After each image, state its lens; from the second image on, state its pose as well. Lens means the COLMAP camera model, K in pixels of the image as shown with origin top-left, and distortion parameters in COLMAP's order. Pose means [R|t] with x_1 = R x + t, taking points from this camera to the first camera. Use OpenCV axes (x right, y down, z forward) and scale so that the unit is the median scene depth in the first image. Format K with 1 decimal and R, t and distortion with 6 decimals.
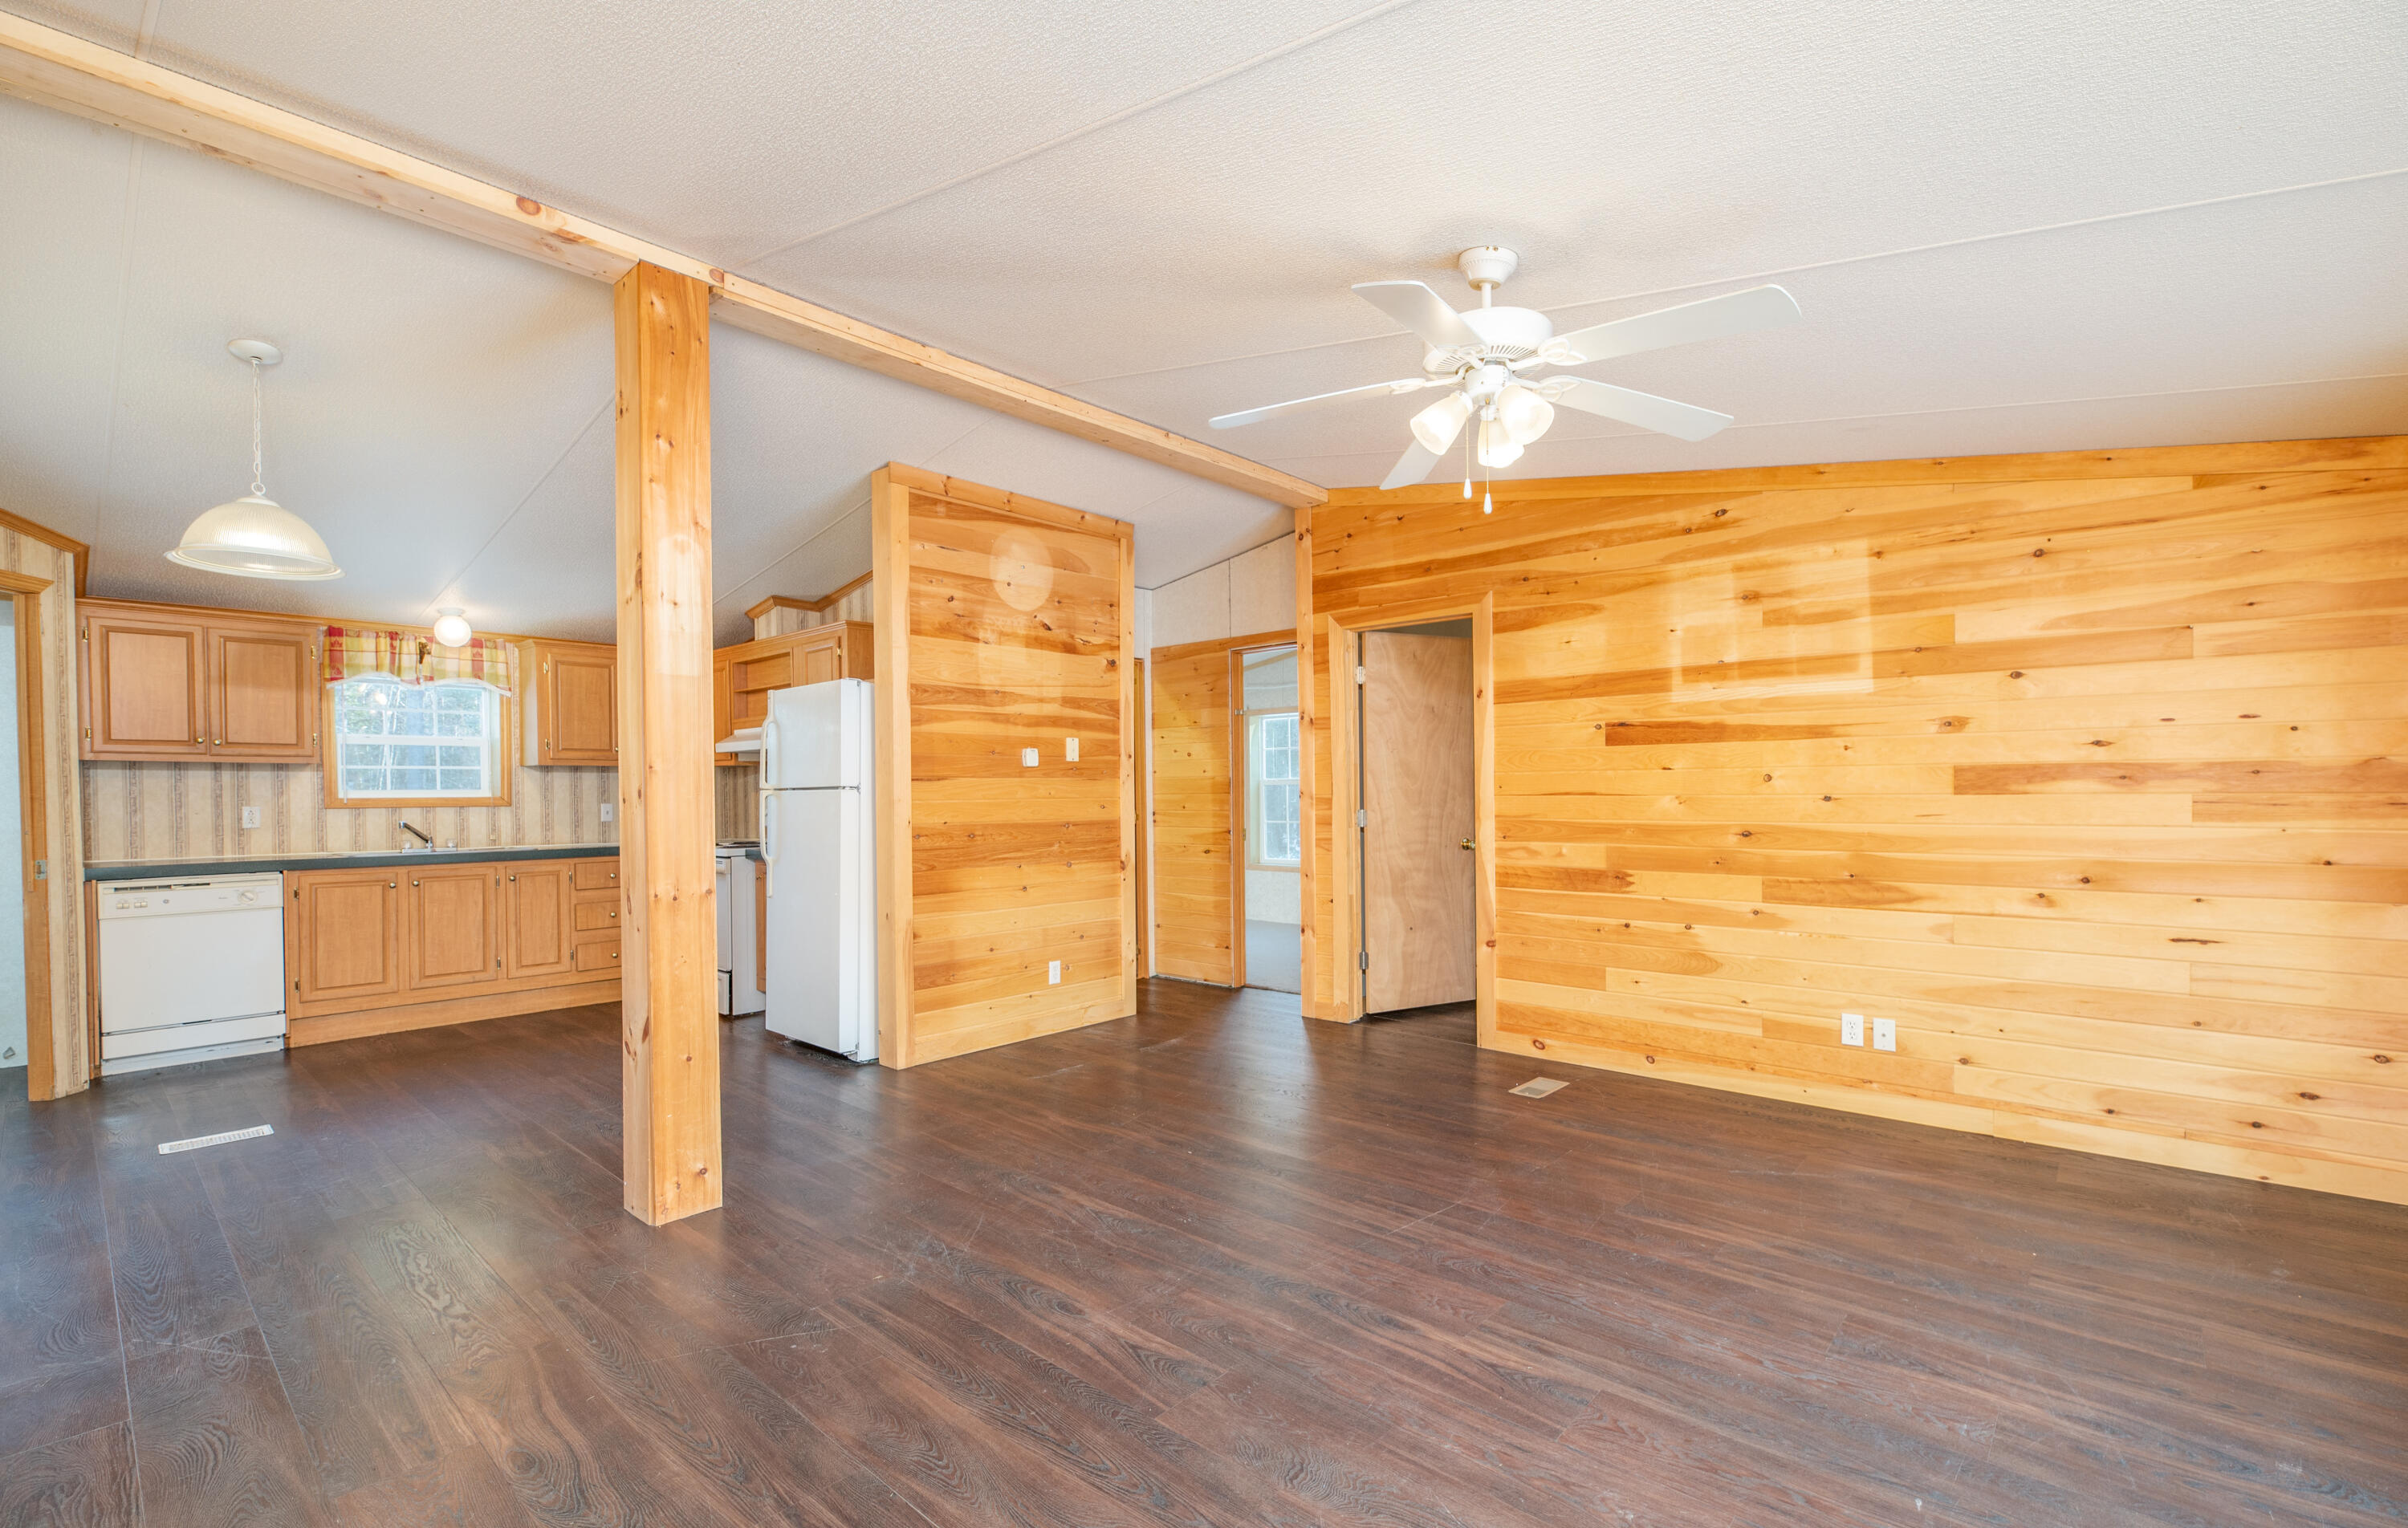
lens RADIAL K [[1040.1, 0, 1204.2], [0, 1040.1, 803.7], [0, 0, 1]] dist [-0.004870, -0.000249]
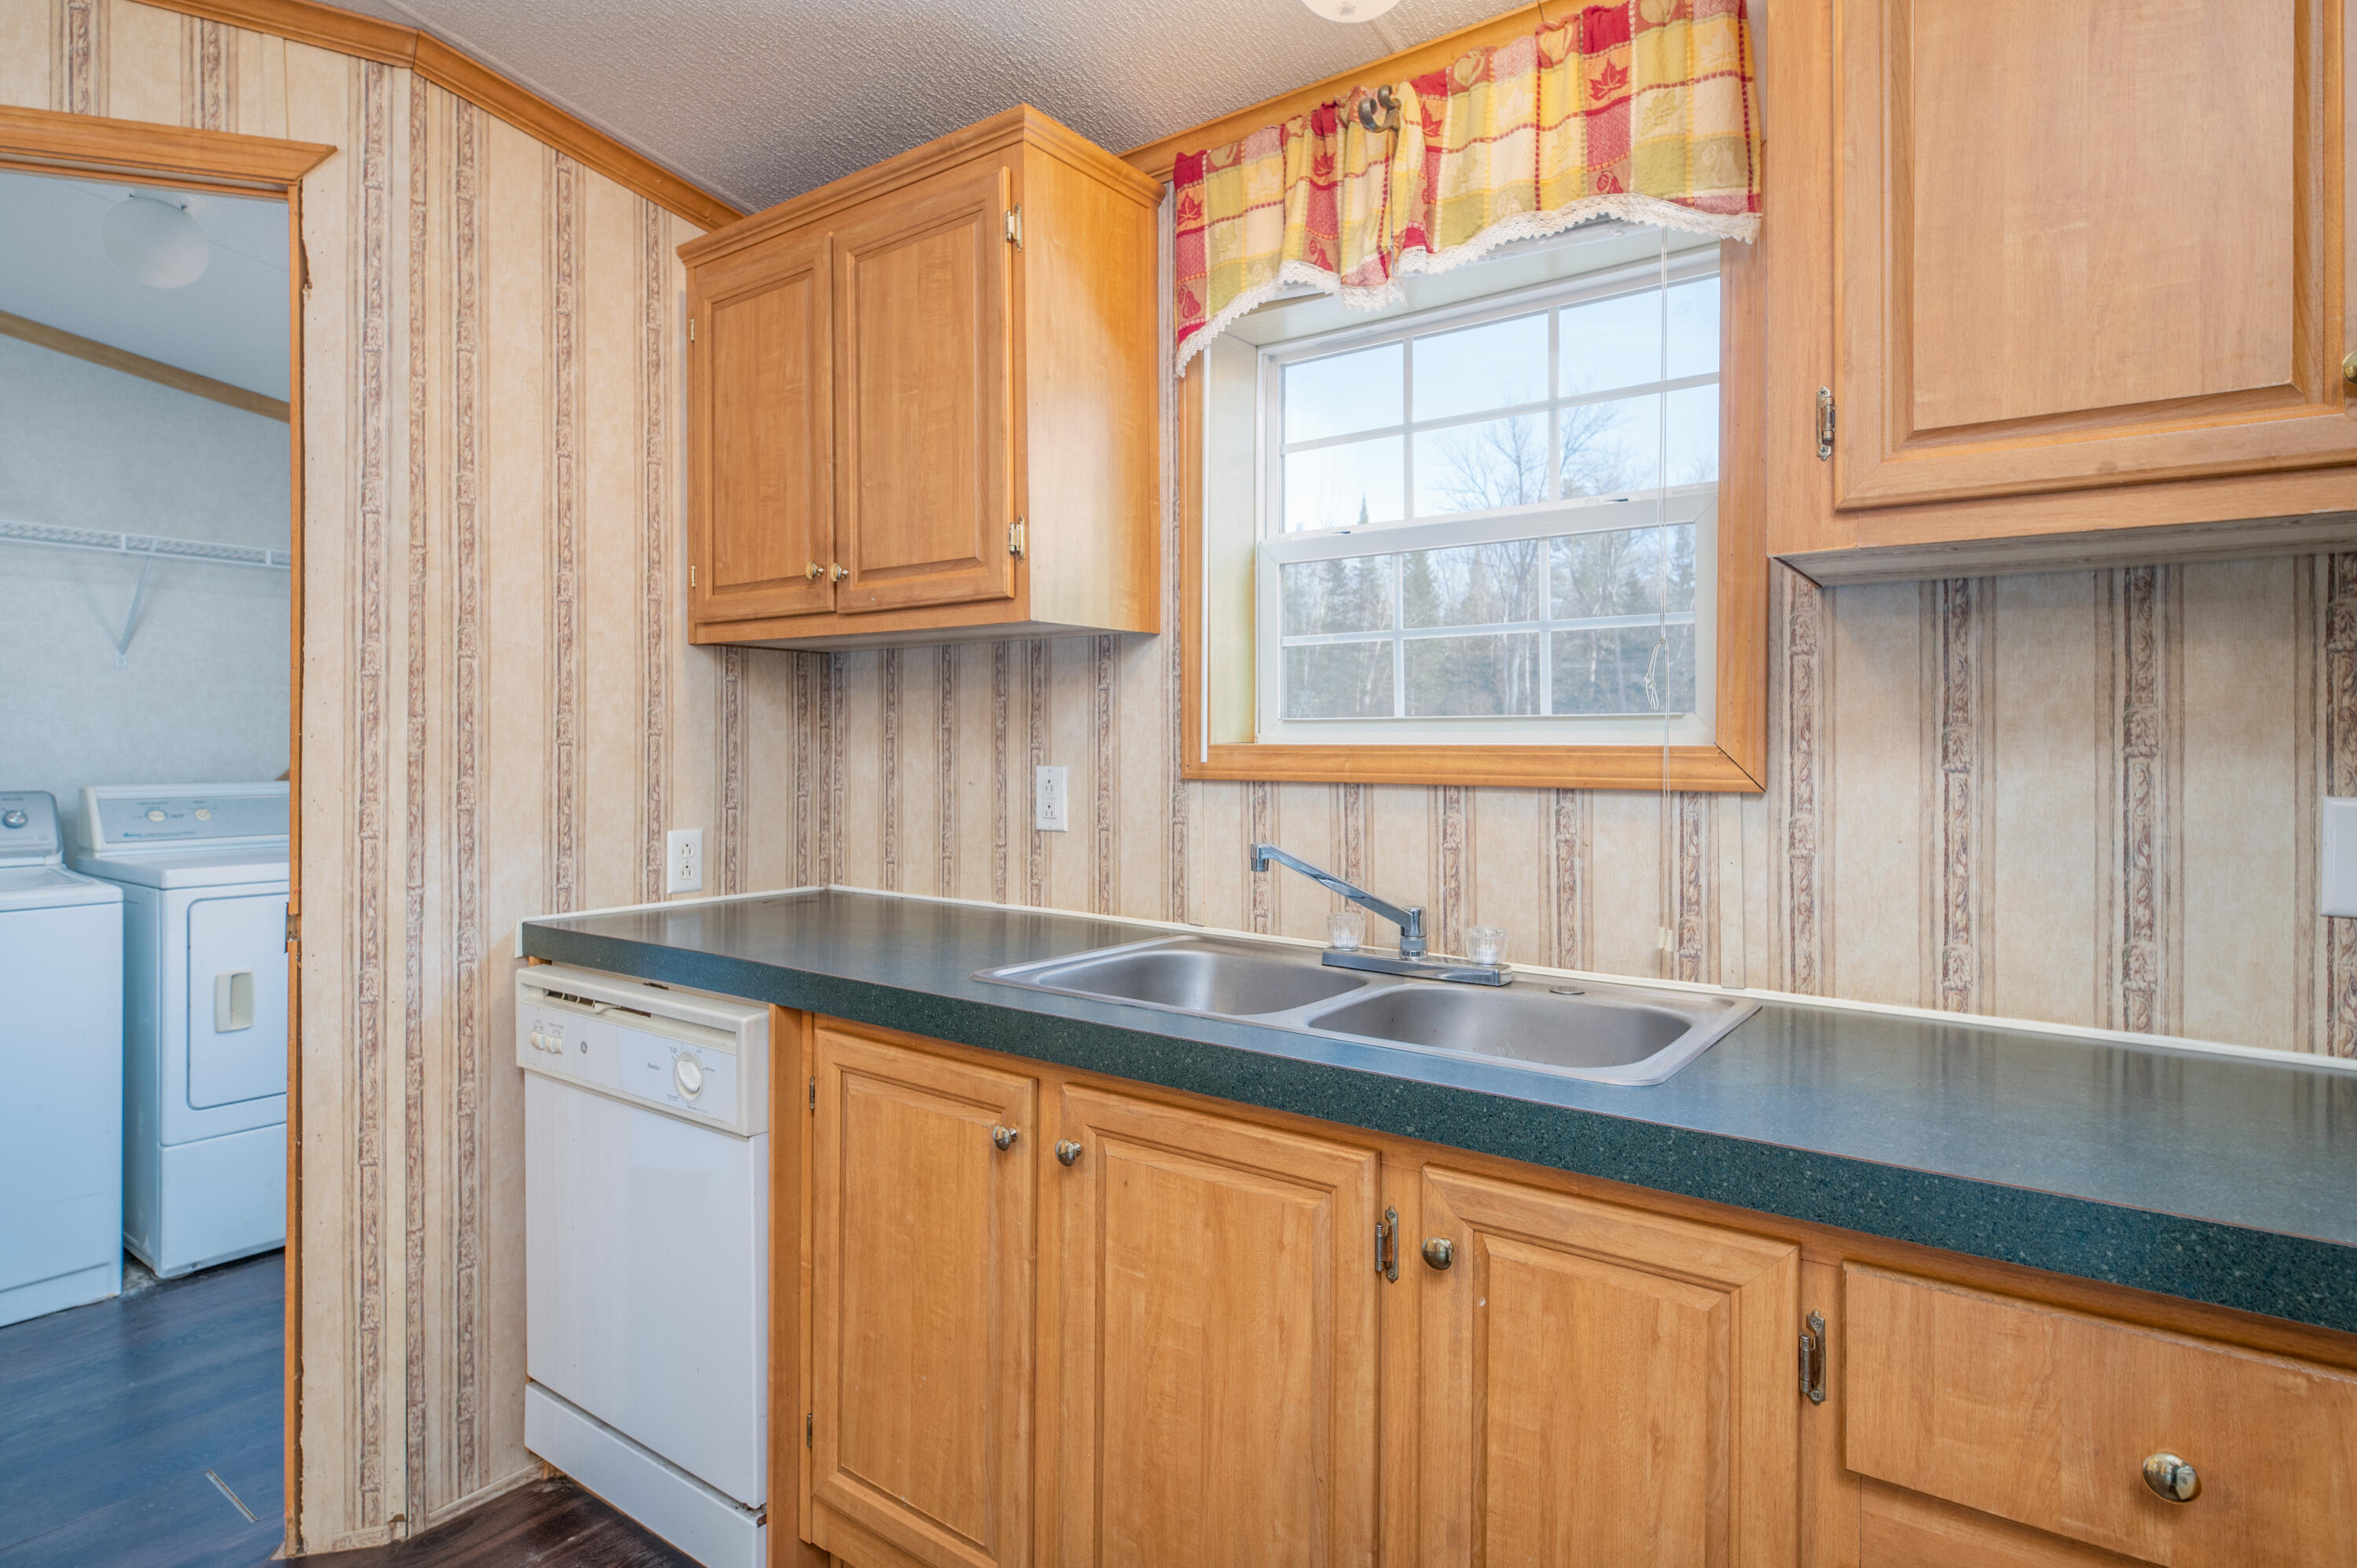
lens RADIAL K [[1235.7, 0, 1177.7], [0, 1235.7, 744.7], [0, 0, 1]] dist [-0.001082, -0.000374]
pose [[0.102573, 0.005472, -0.994710, -0.530035], [-0.017870, 0.999834, 0.003657, -0.007053], [0.994565, 0.017400, 0.102654, 1.034488]]
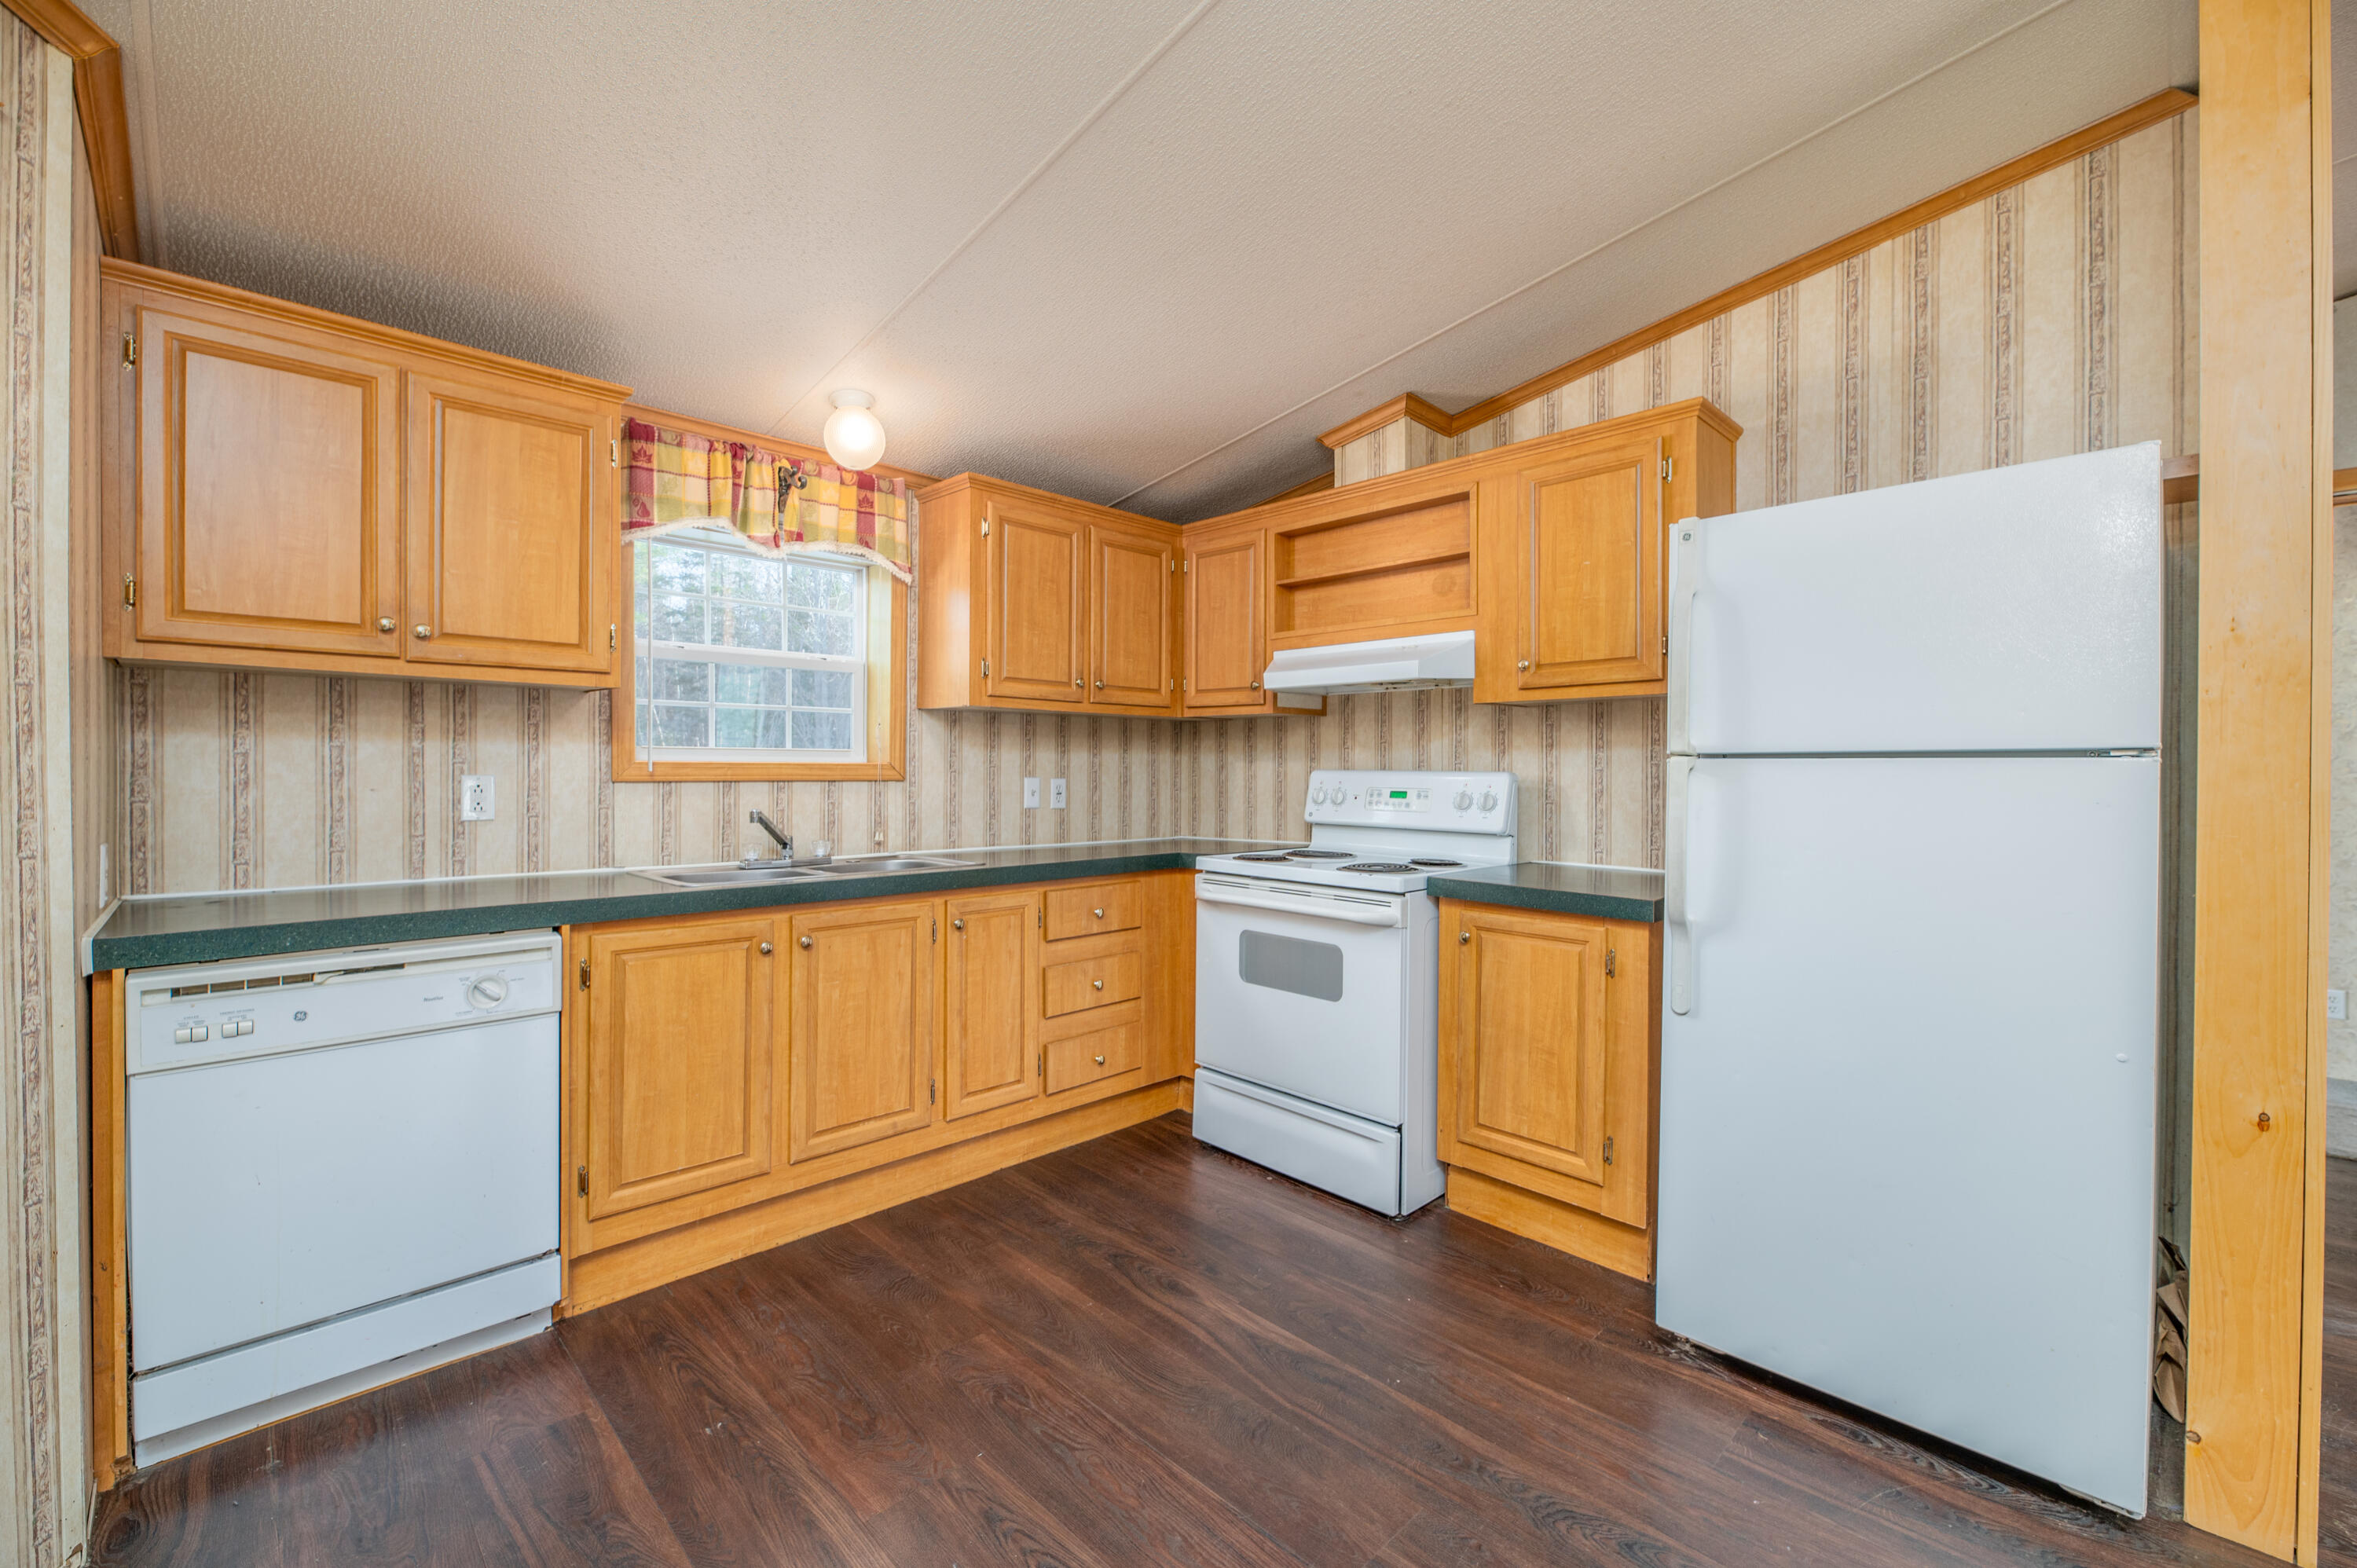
lens RADIAL K [[963.8, 0, 1182.3], [0, 963.8, 772.3], [0, 0, 1]] dist [0.011143, -0.008166]
pose [[0.997830, 0.014311, -0.064264, -0.581788], [-0.014846, 0.999859, -0.007852, -0.000339], [0.064142, 0.008789, 0.997902, 0.588588]]
